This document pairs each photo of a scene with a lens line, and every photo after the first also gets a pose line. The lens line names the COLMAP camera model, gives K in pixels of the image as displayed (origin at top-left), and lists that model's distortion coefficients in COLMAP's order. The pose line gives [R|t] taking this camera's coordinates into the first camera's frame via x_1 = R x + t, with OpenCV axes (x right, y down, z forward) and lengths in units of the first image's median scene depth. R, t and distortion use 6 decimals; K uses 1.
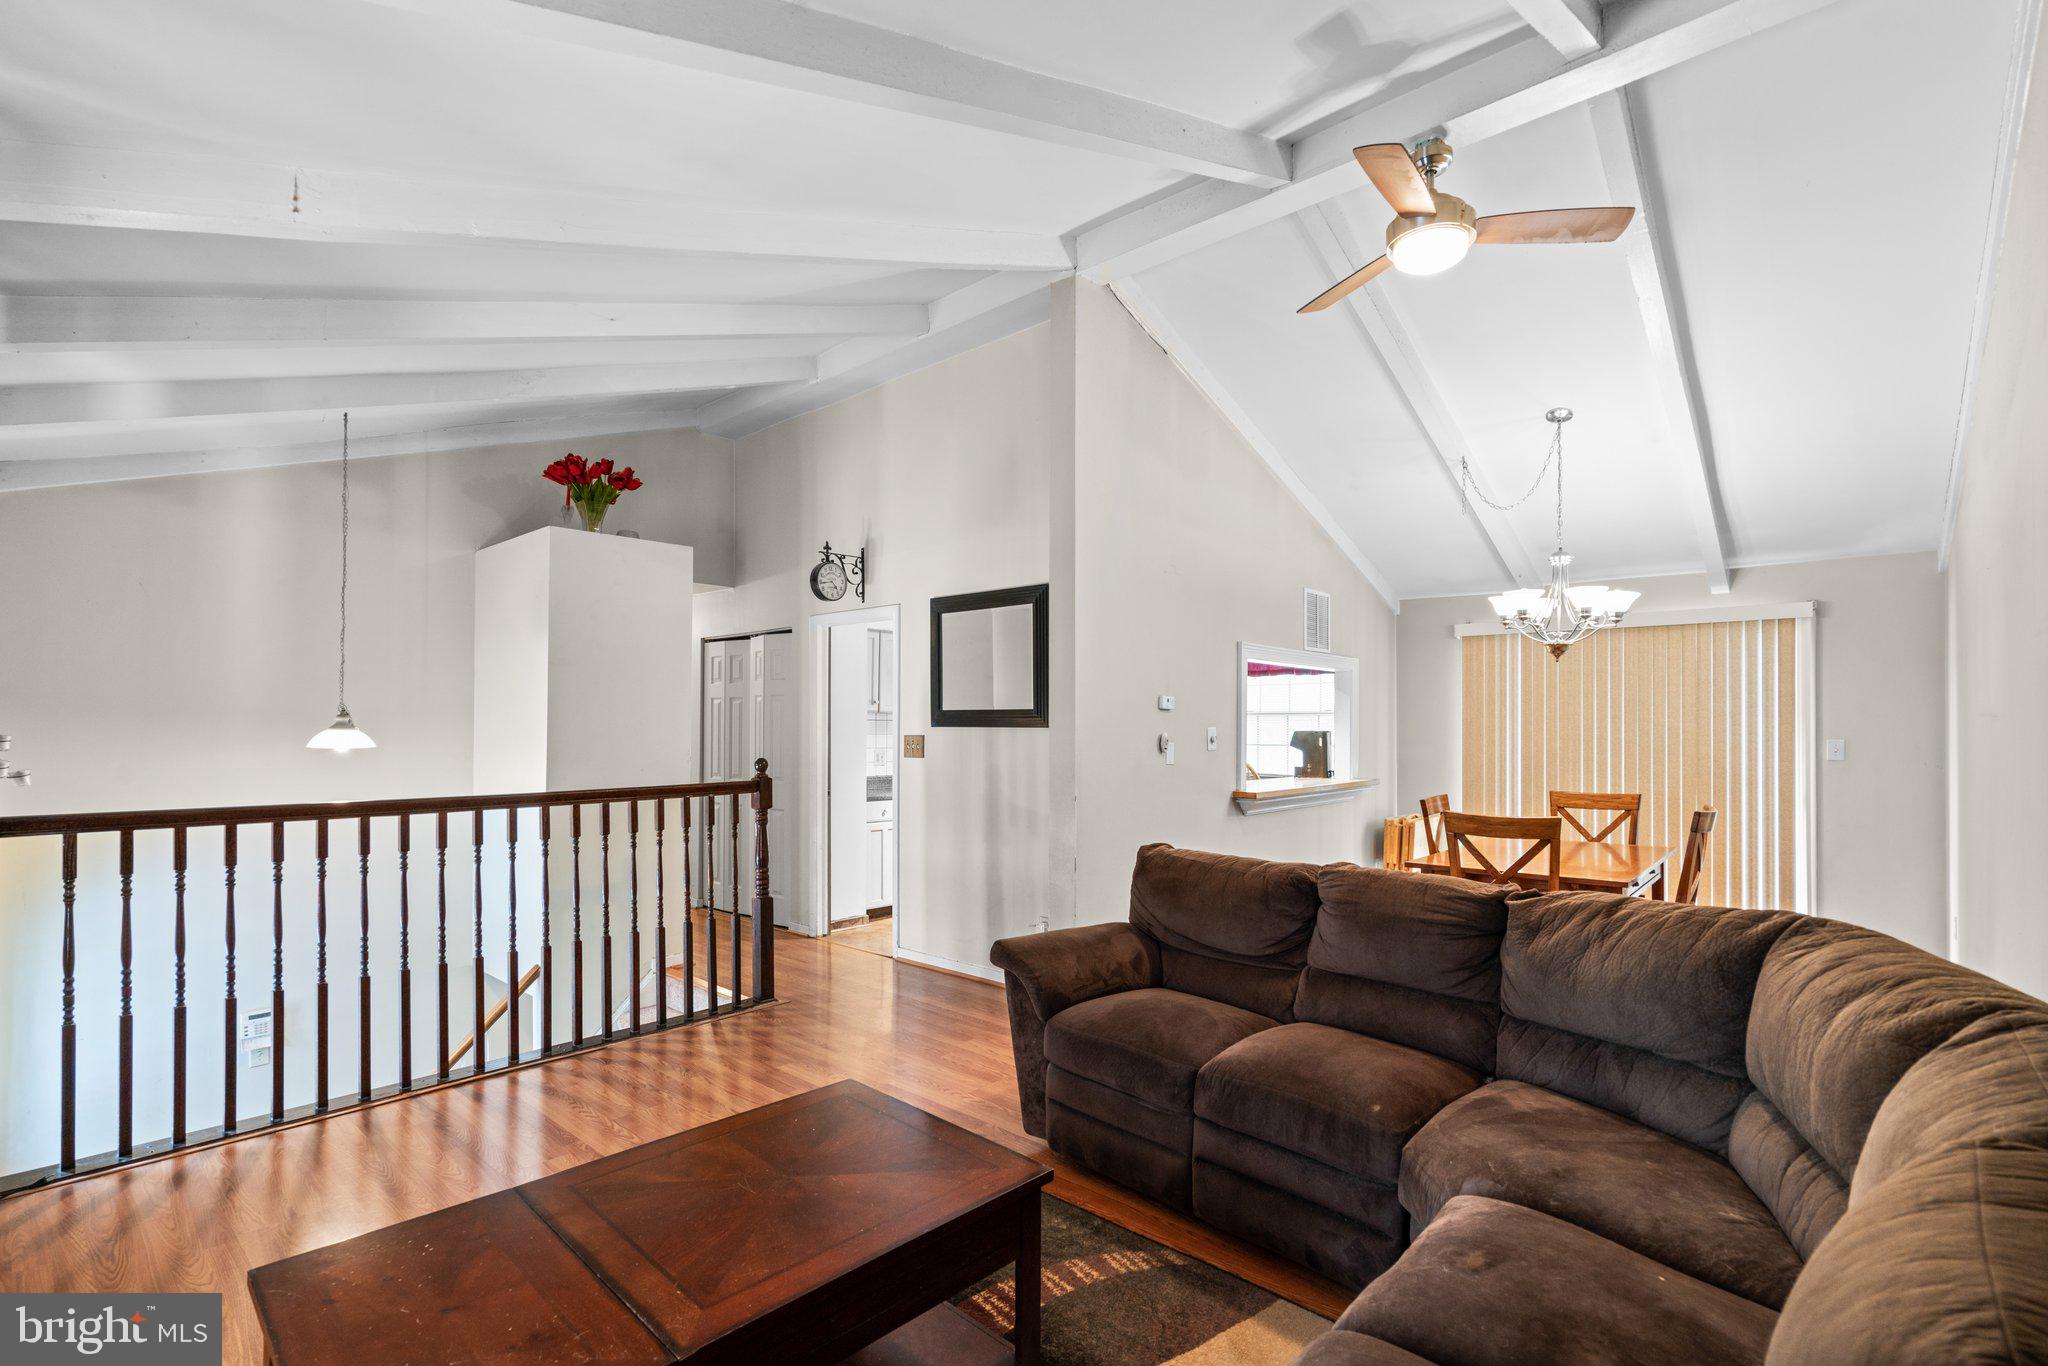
lens RADIAL K [[930.1, 0, 1022.0], [0, 930.1, 717.7], [0, 0, 1]] dist [-0.011236, 0.002293]
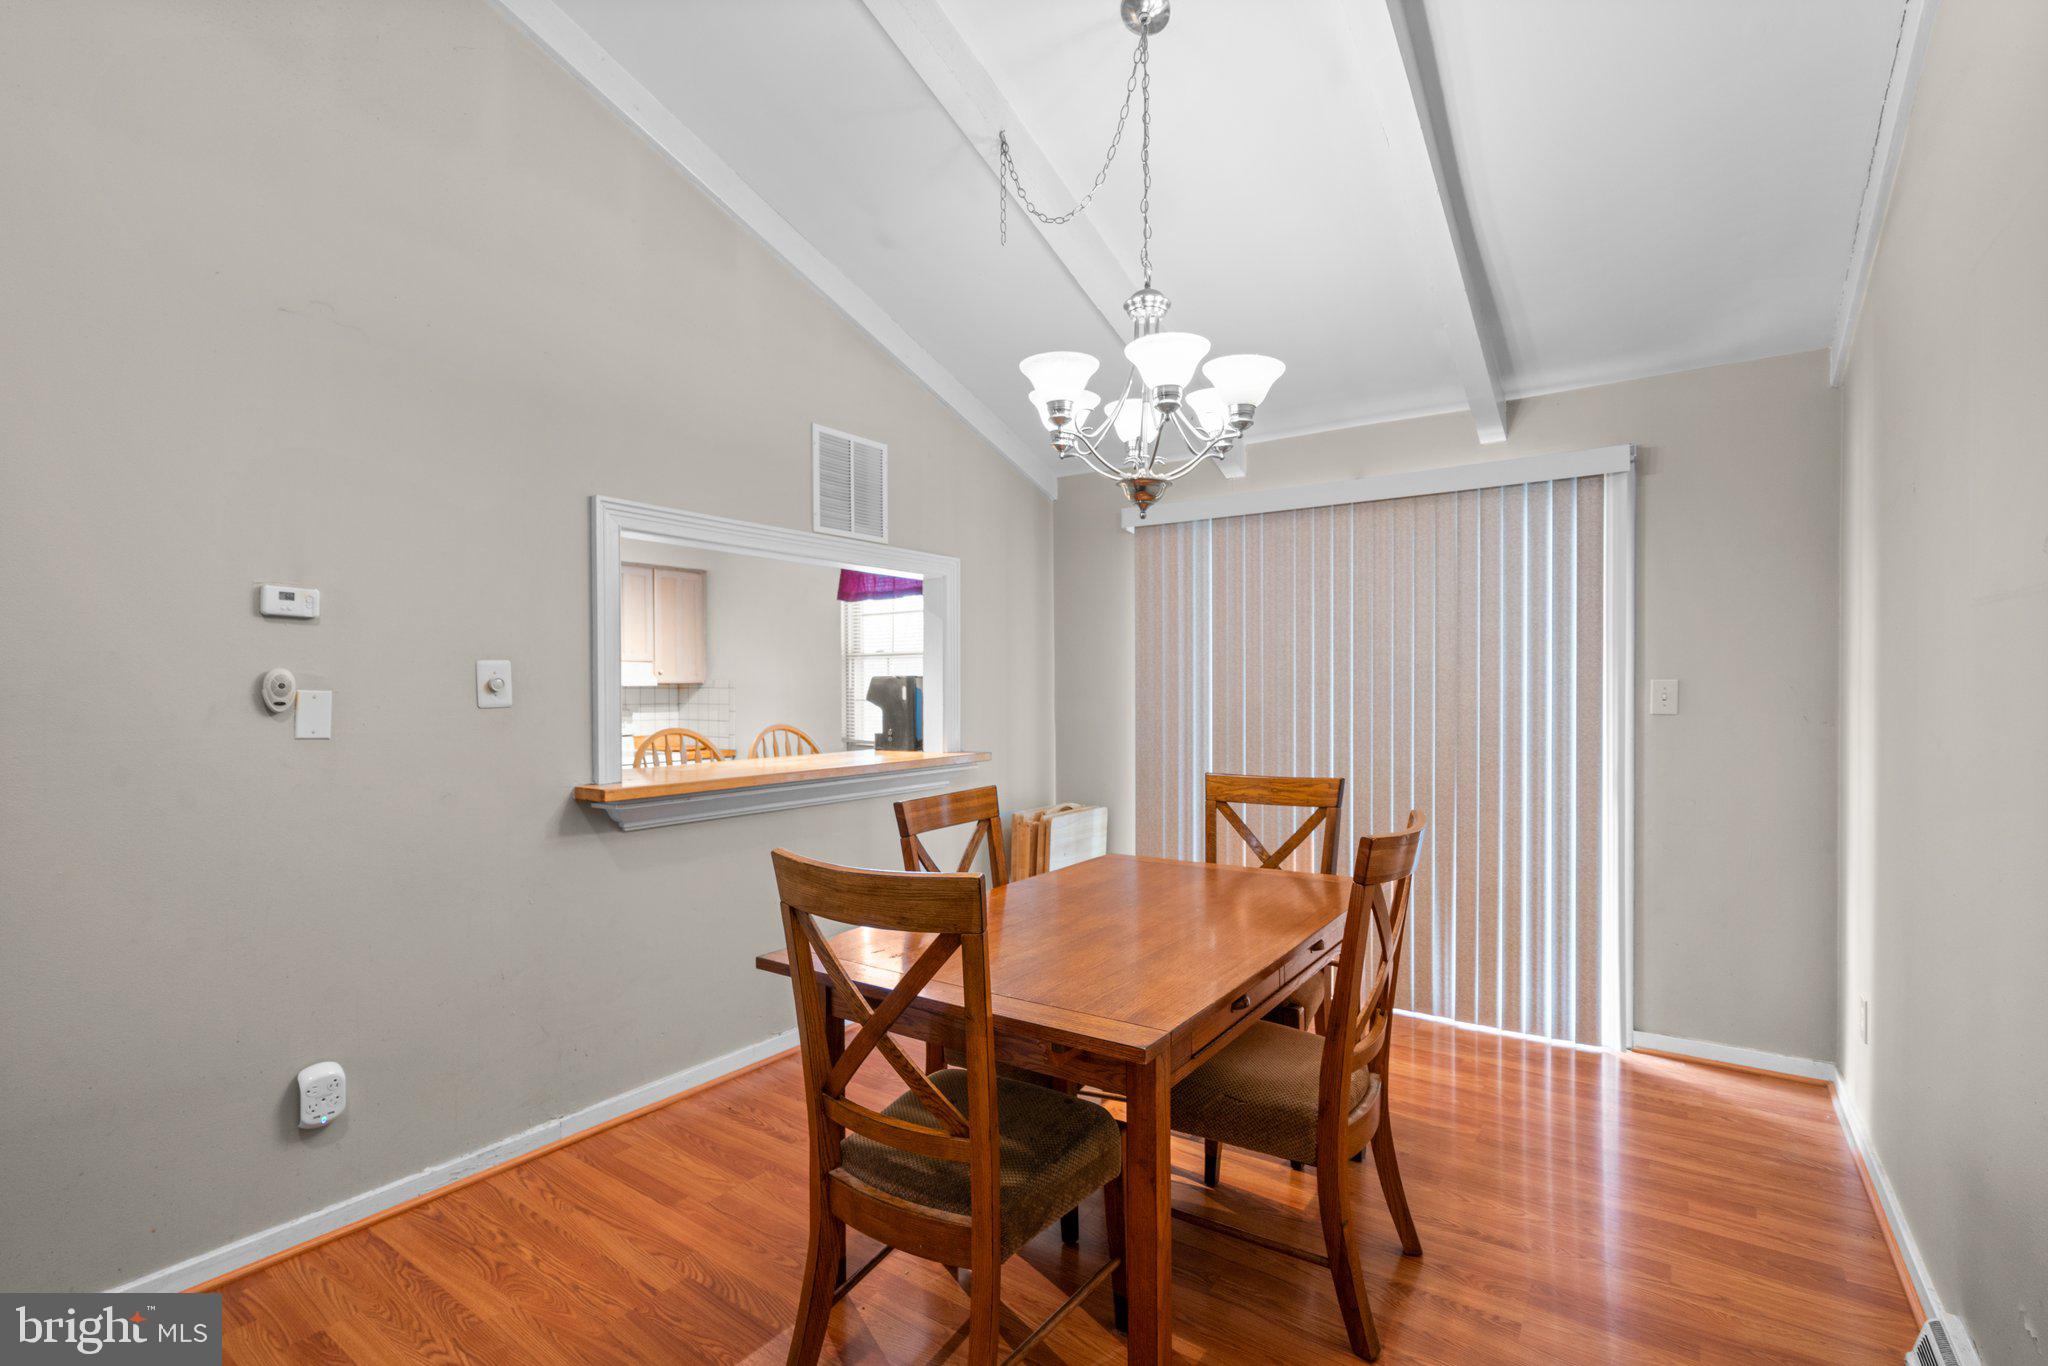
lens RADIAL K [[930.1, 0, 1023.3], [0, 930.1, 700.0], [0, 0, 1]] dist [-0.011236, 0.002293]
pose [[0.993170, -0.009732, 0.116270, 0.382918], [0.007278, 0.999742, 0.021513, 0.020336], [-0.116449, -0.020520, 0.992985, 0.434843]]
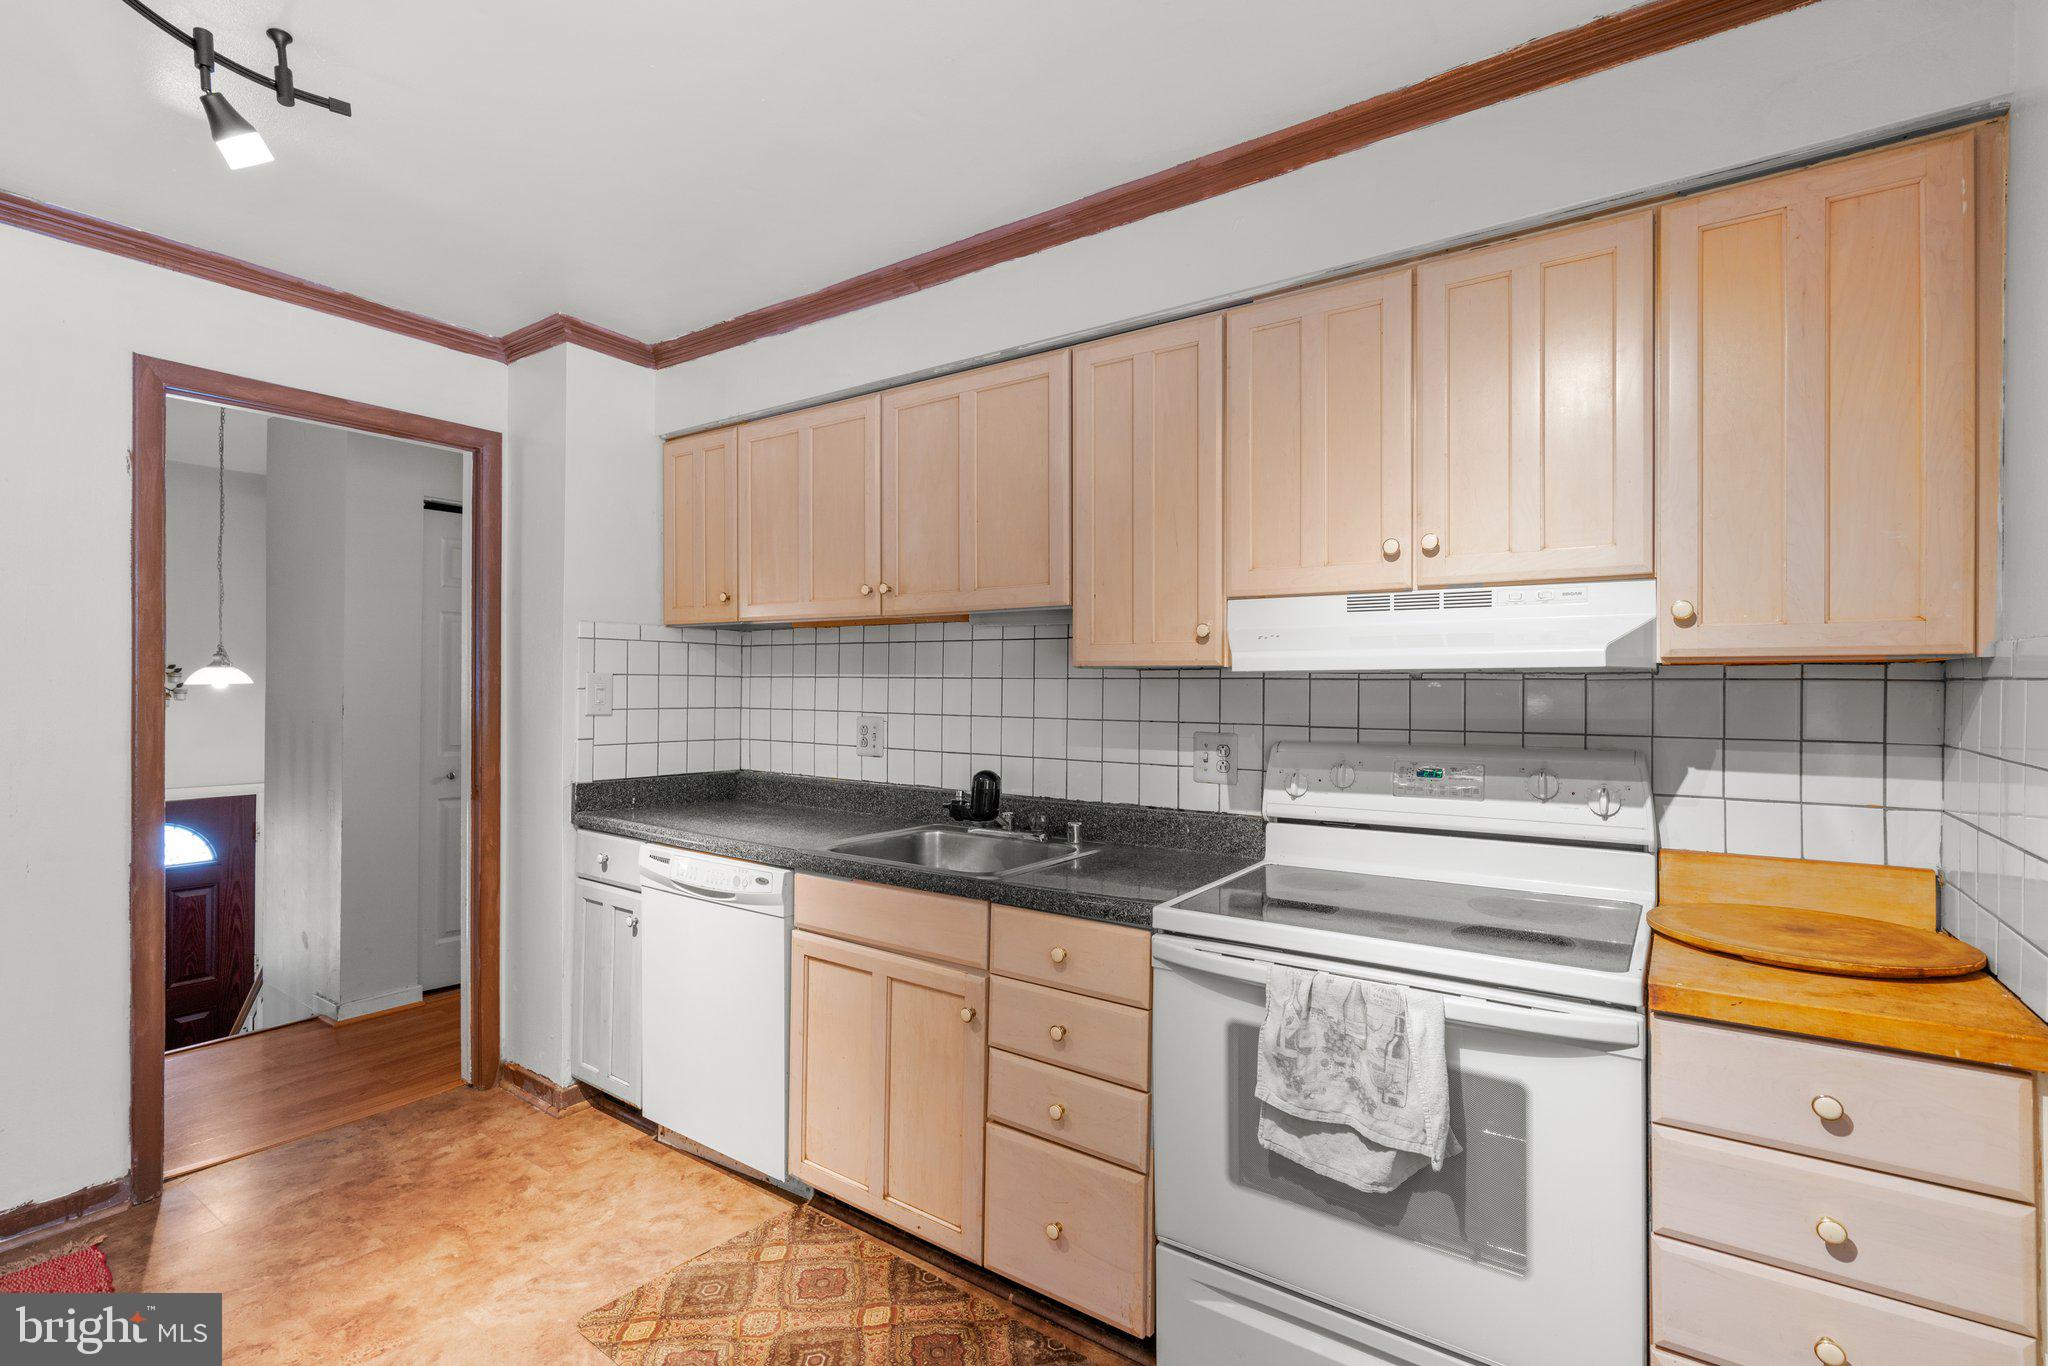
lens RADIAL K [[930.1, 0, 1021.8], [0, 930.1, 683.8], [0, 0, 1]] dist [-0.011236, 0.002293]
pose [[0.115755, -0.009974, -0.993228, 0.356761], [0.008536, 0.999923, -0.009046, 0.024593], [0.993241, -0.007431, 0.115831, 0.873448]]
